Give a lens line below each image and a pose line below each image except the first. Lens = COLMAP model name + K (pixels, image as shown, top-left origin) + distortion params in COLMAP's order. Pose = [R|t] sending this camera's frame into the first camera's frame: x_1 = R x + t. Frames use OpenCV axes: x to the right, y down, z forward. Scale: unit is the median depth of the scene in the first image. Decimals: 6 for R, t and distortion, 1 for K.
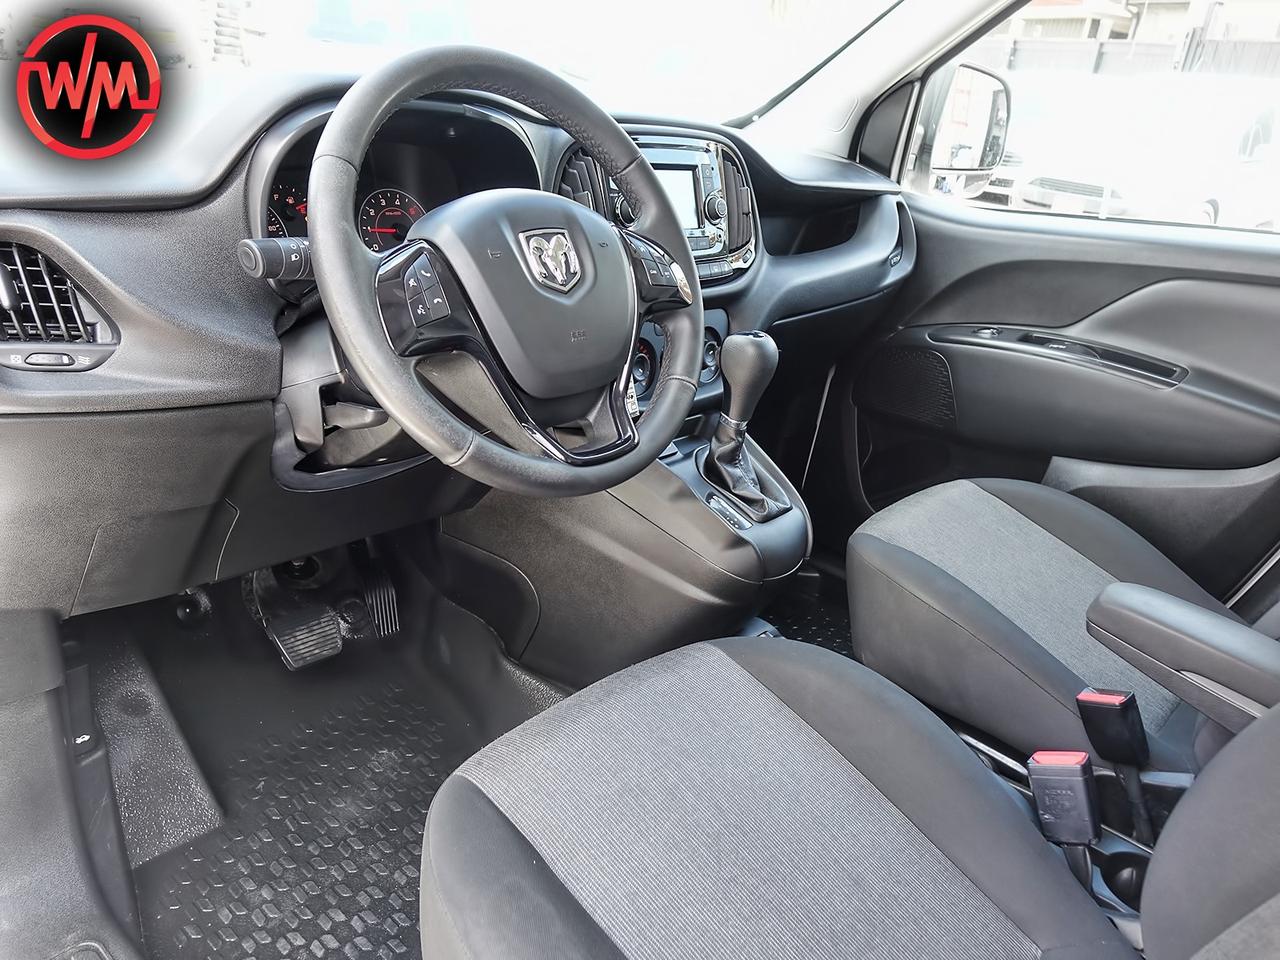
lens RADIAL K [[1008.7, 0, 639.4], [0, 1008.7, 476.3], [0, 0, 1]] dist [-0.014139, -0.005472]
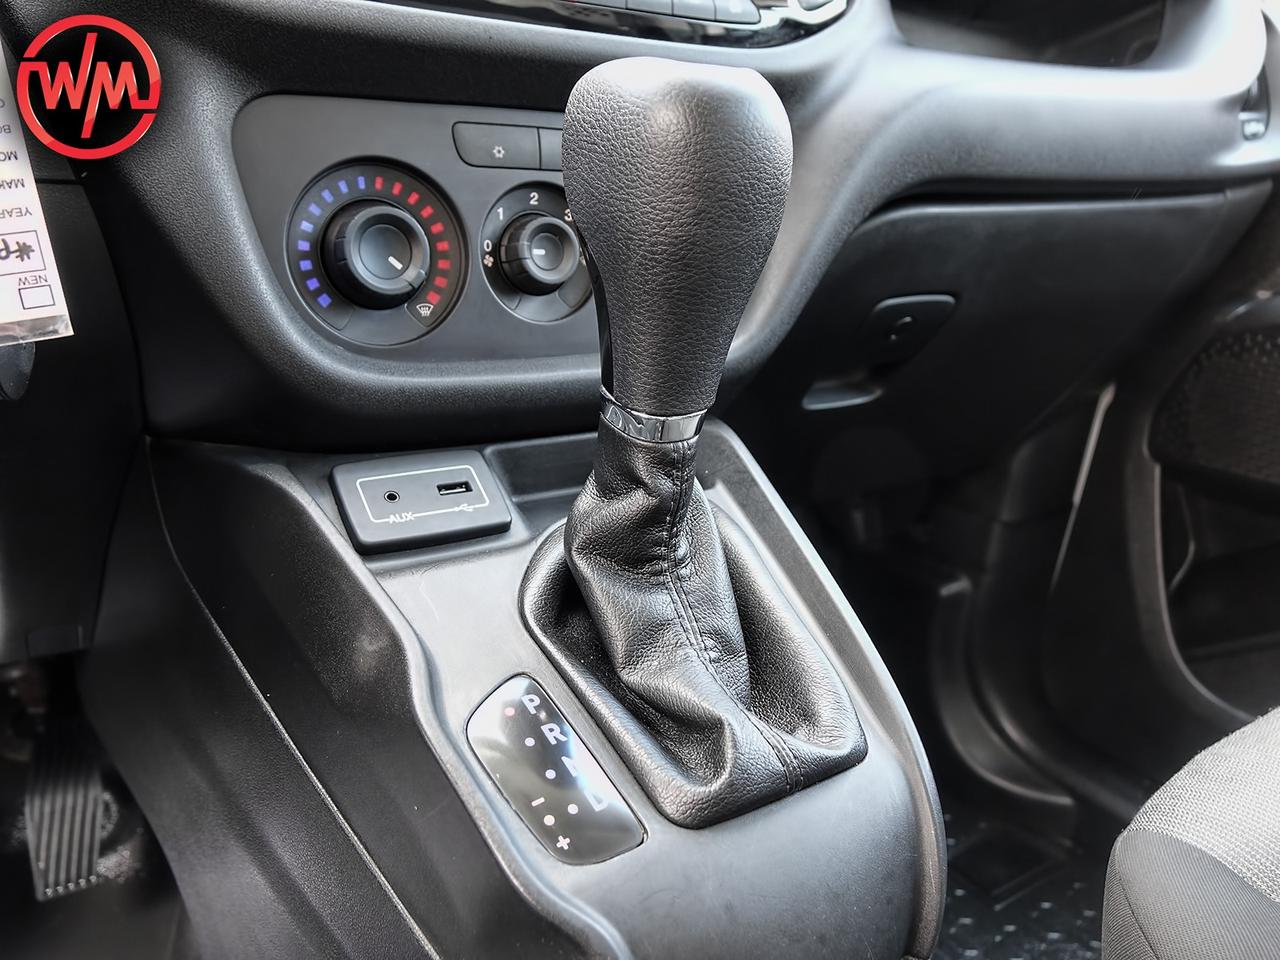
lens RADIAL K [[985.1, 0, 642.5], [0, 985.1, 483.2], [0, 0, 1]] dist [-0.004170, 0.005822]
pose [[0.961298, 0.023626, -0.274495, 0.165460], [-0.047211, 0.995705, -0.079636, -0.015140], [0.271435, 0.089513, 0.958285, 0.740665]]
